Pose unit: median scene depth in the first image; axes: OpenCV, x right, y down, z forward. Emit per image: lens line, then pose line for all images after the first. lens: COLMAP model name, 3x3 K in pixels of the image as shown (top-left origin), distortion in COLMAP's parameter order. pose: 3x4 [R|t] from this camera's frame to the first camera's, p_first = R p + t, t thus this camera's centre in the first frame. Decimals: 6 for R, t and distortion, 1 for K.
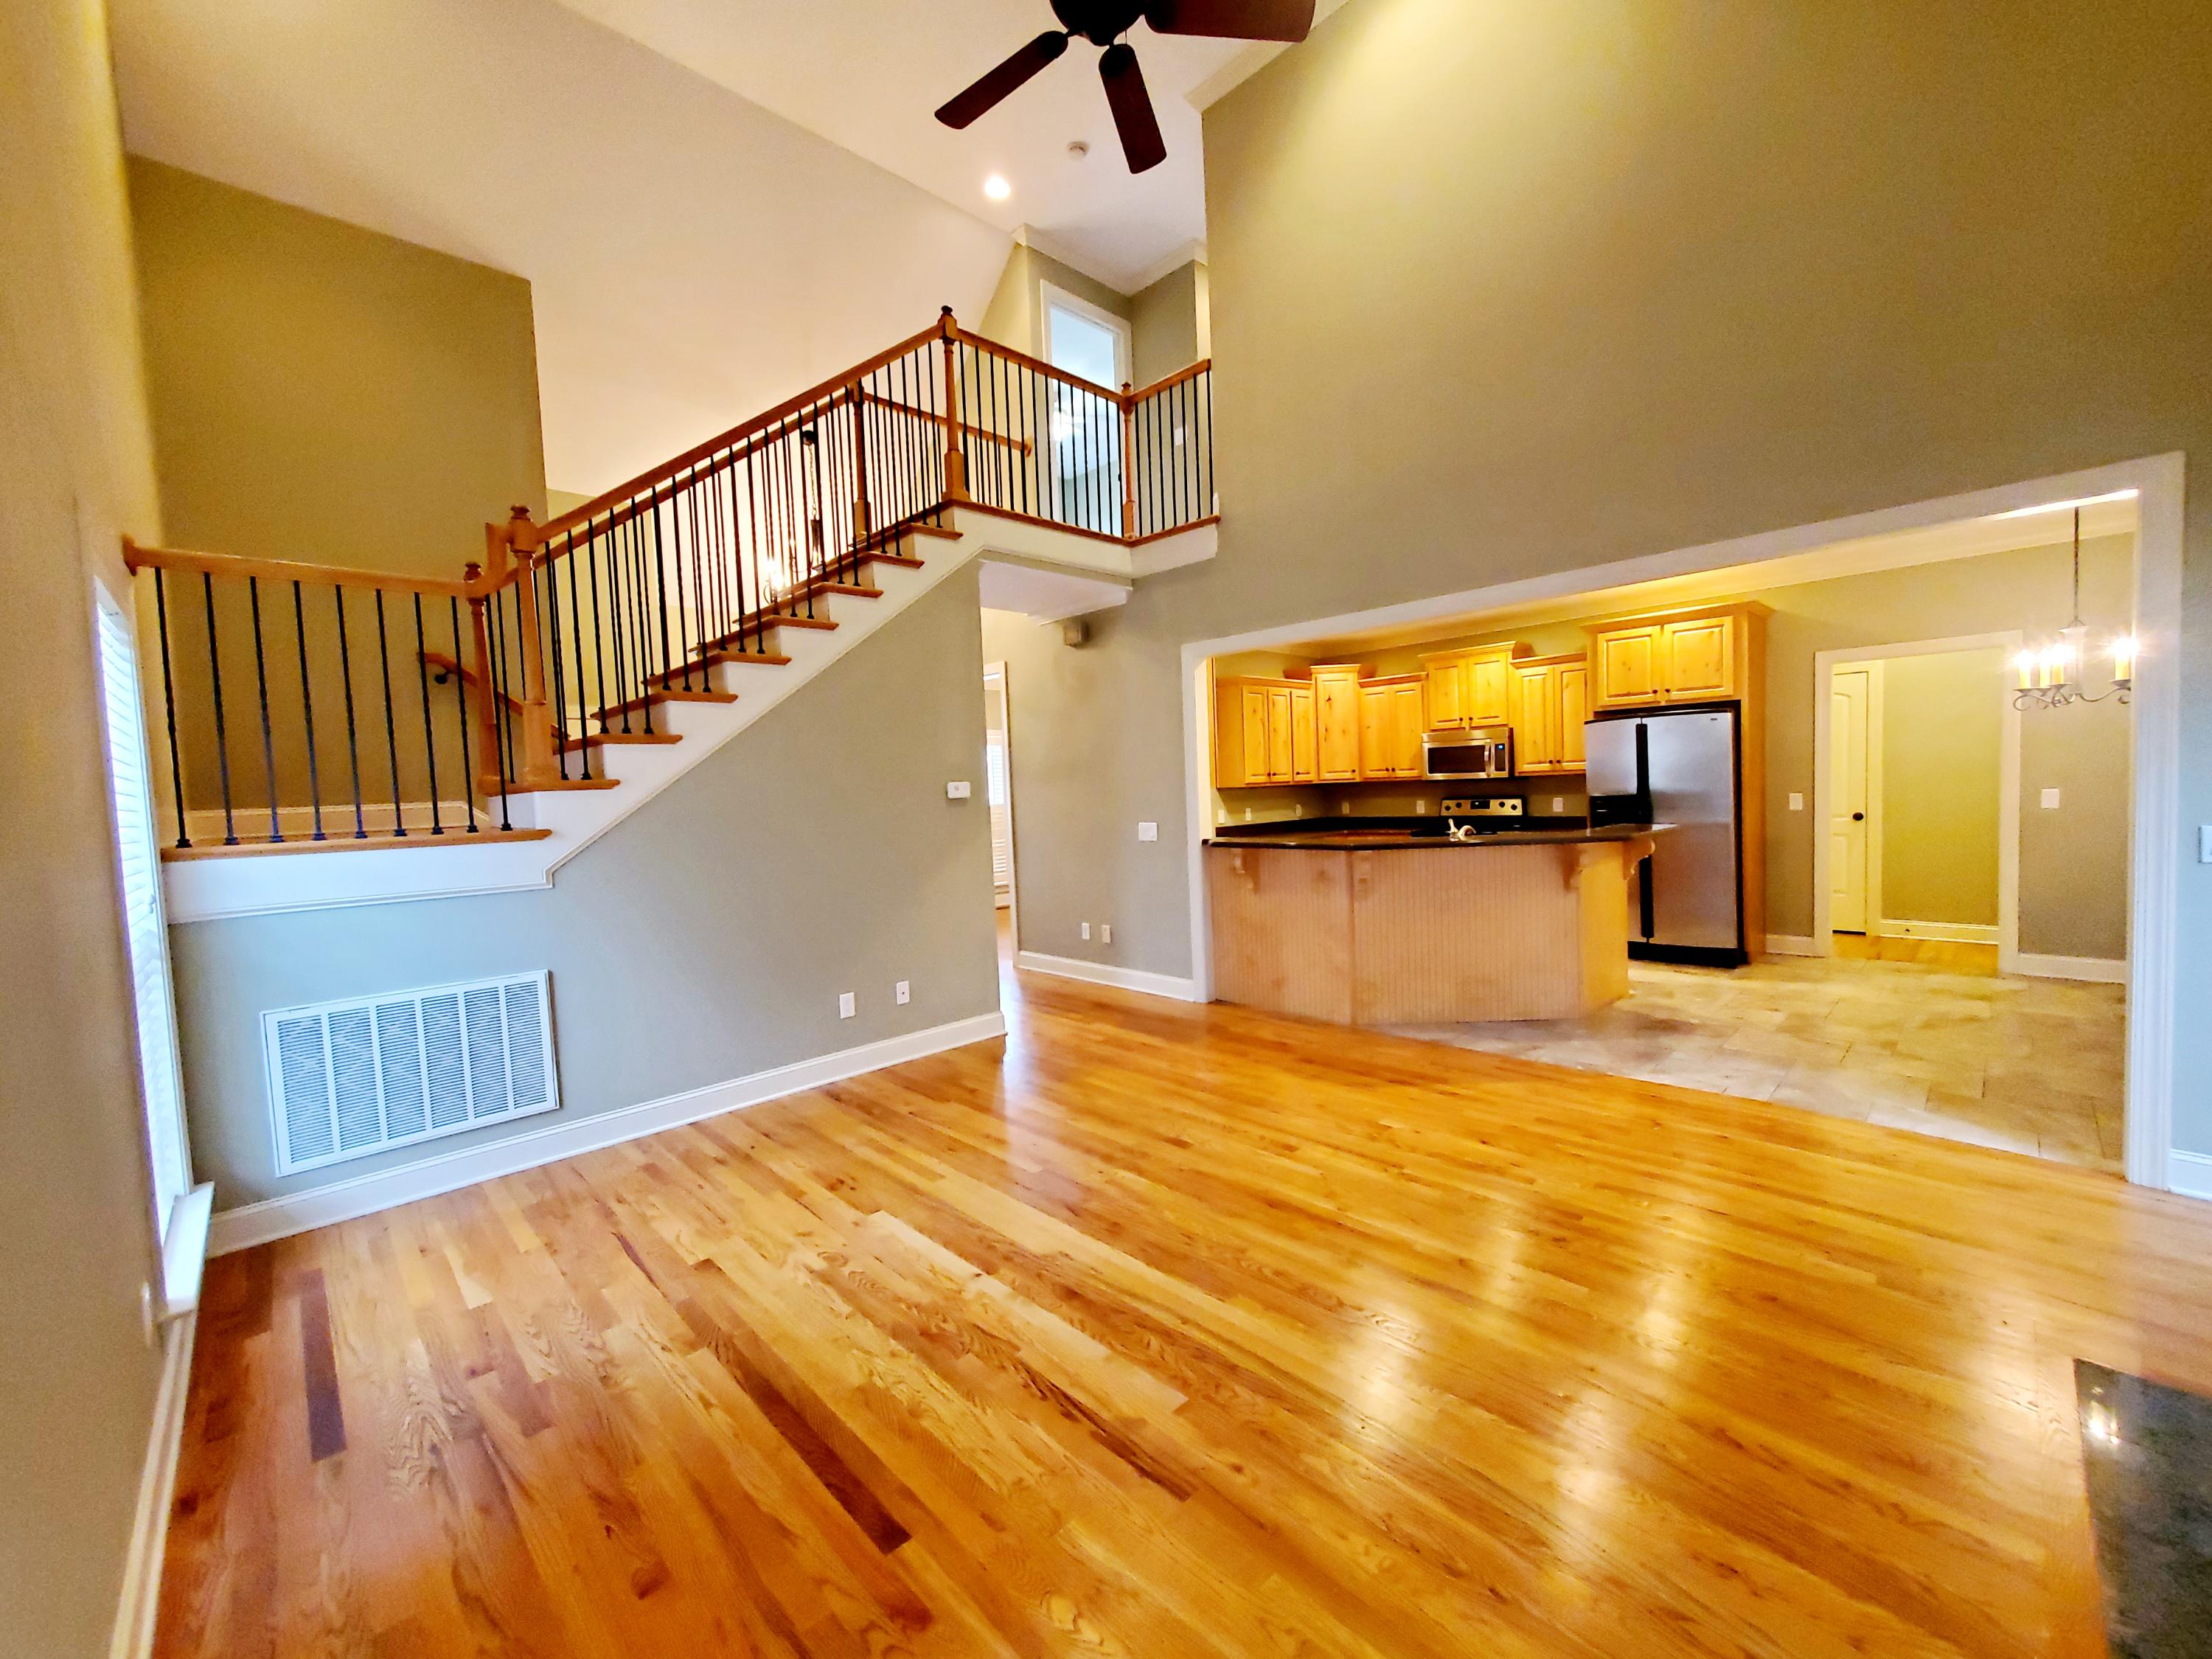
lens RADIAL K [[874.4, 0, 1114.4], [0, 874.4, 834.1], [0, 0, 1]] dist [-0.000780, 0.000046]
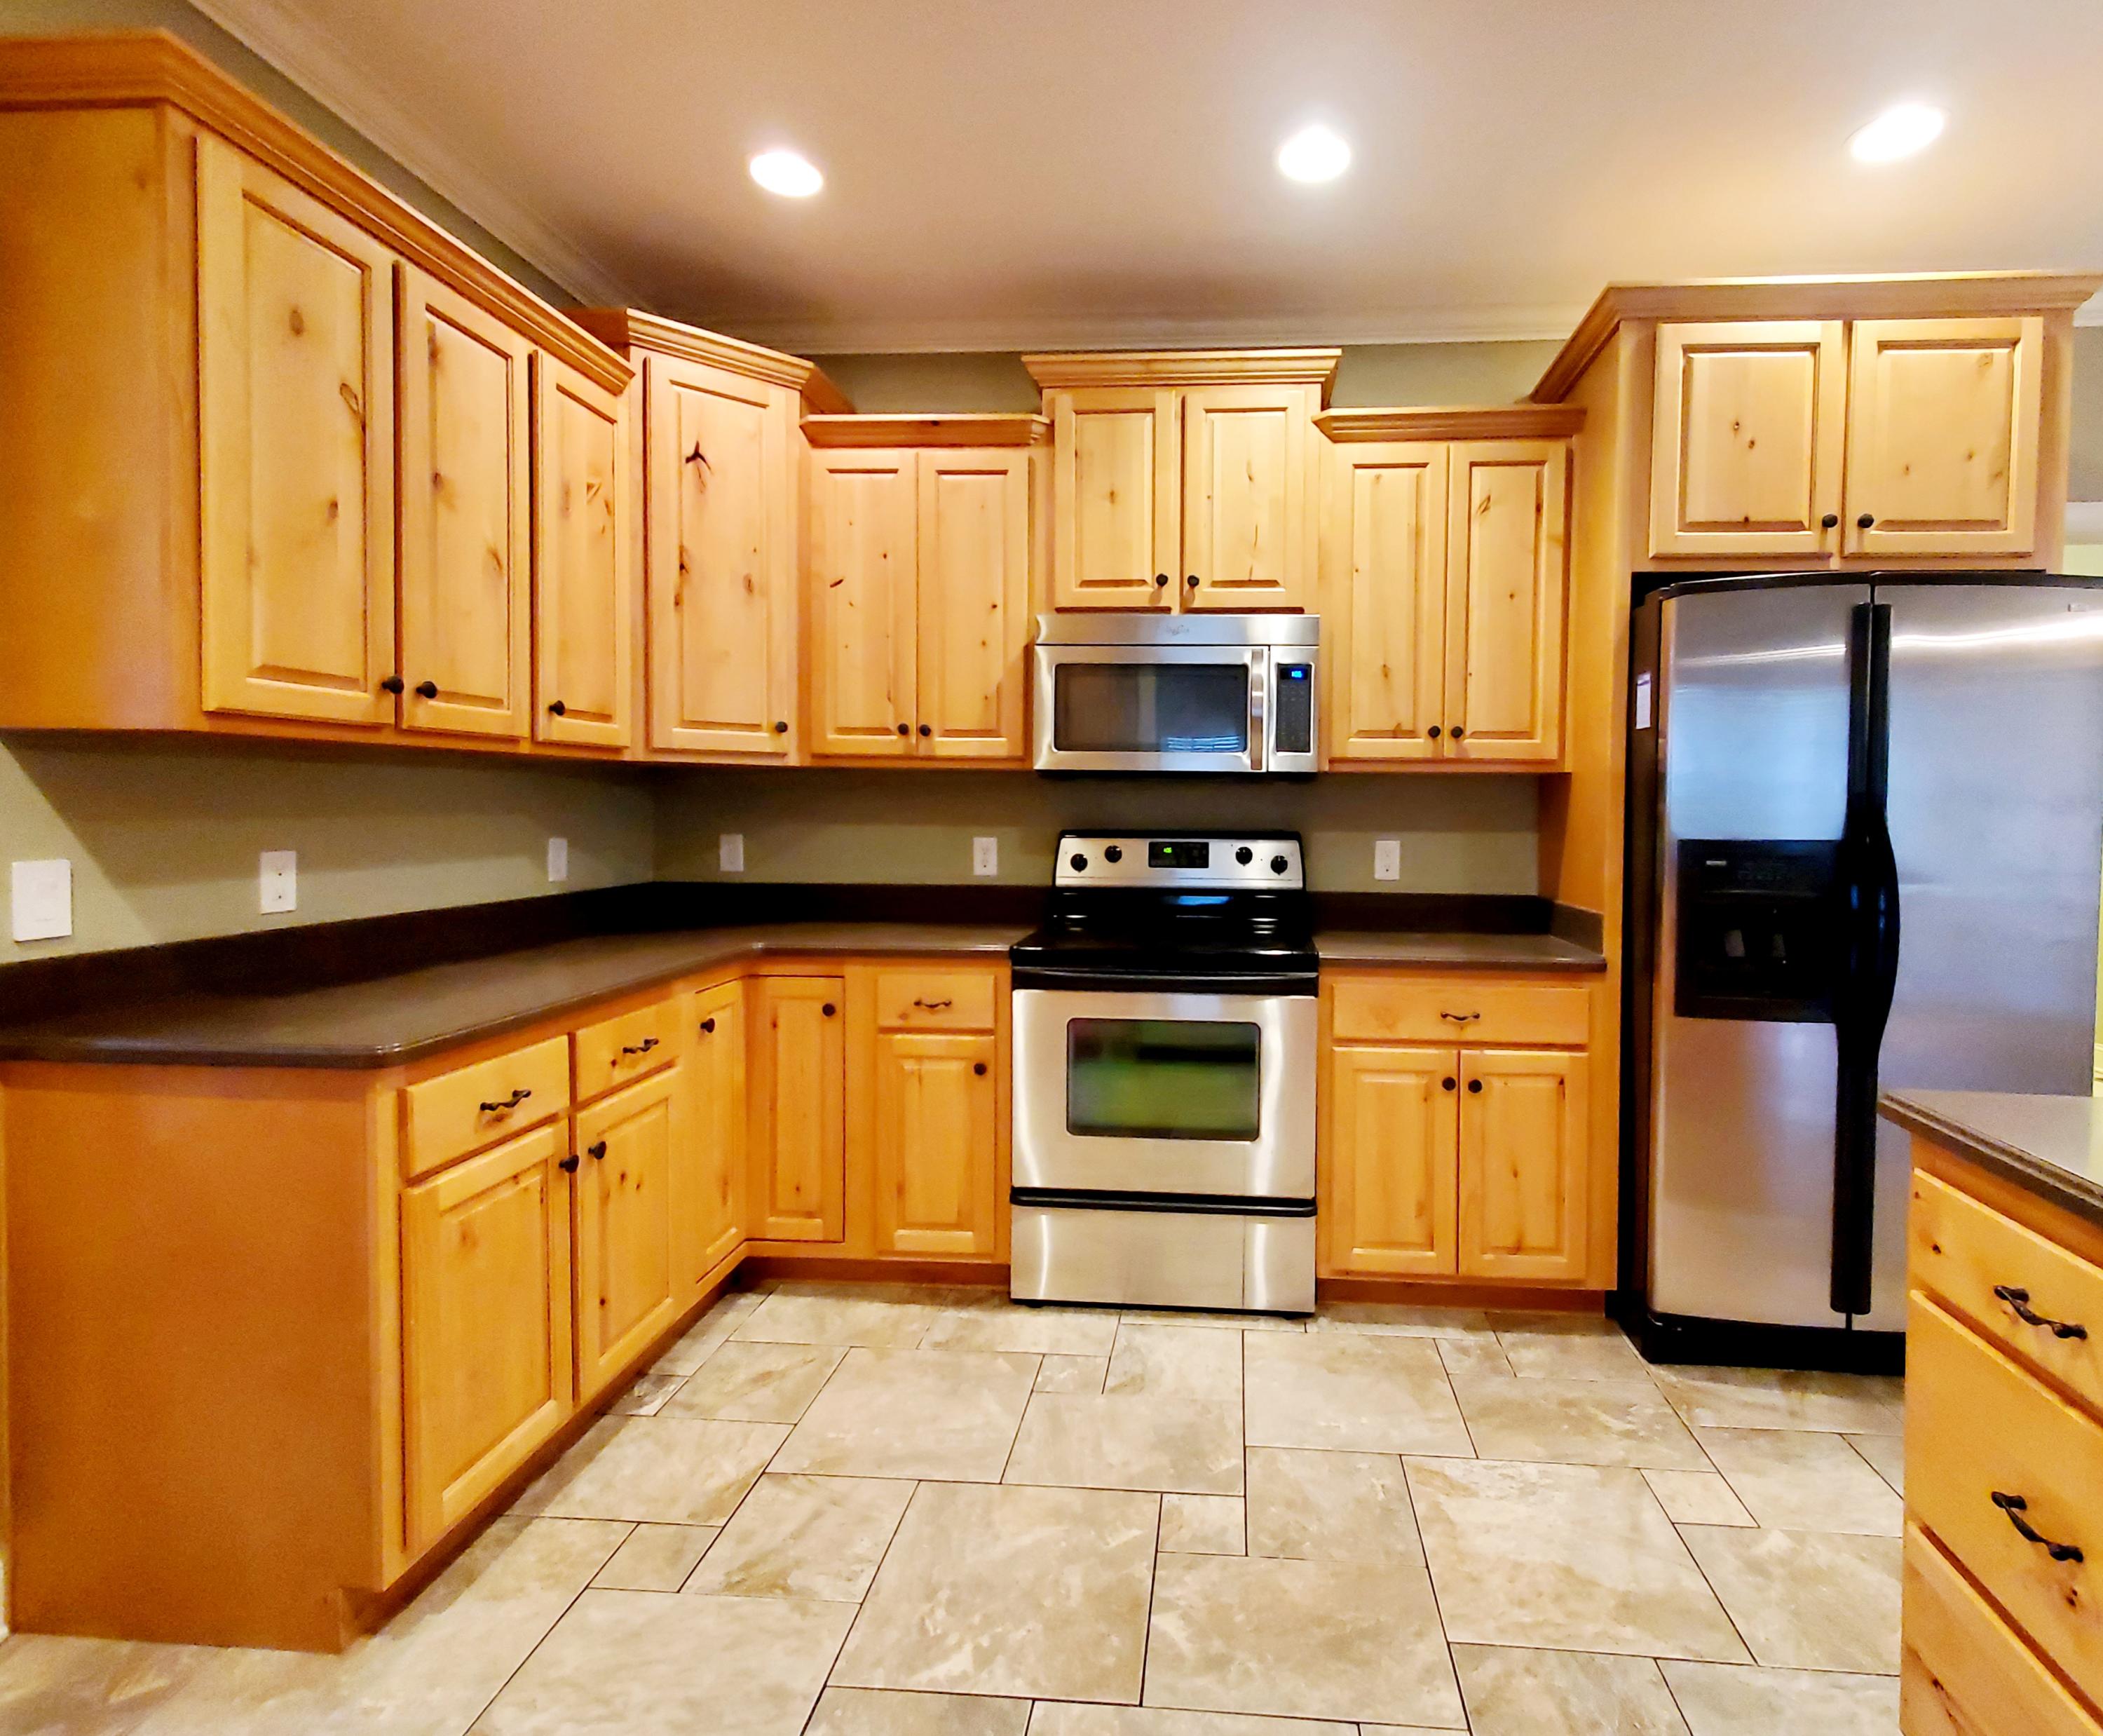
lens RADIAL K [[923.2, 0, 1106.6], [0, 923.2, 830.5], [0, 0, 1]] dist [-0.001317, -0.000133]
pose [[0.736870, 0.030341, 0.675353, 0.156276], [-0.004482, 0.999190, -0.039999, -0.027862], [-0.676019, 0.026447, 0.736409, 0.738683]]
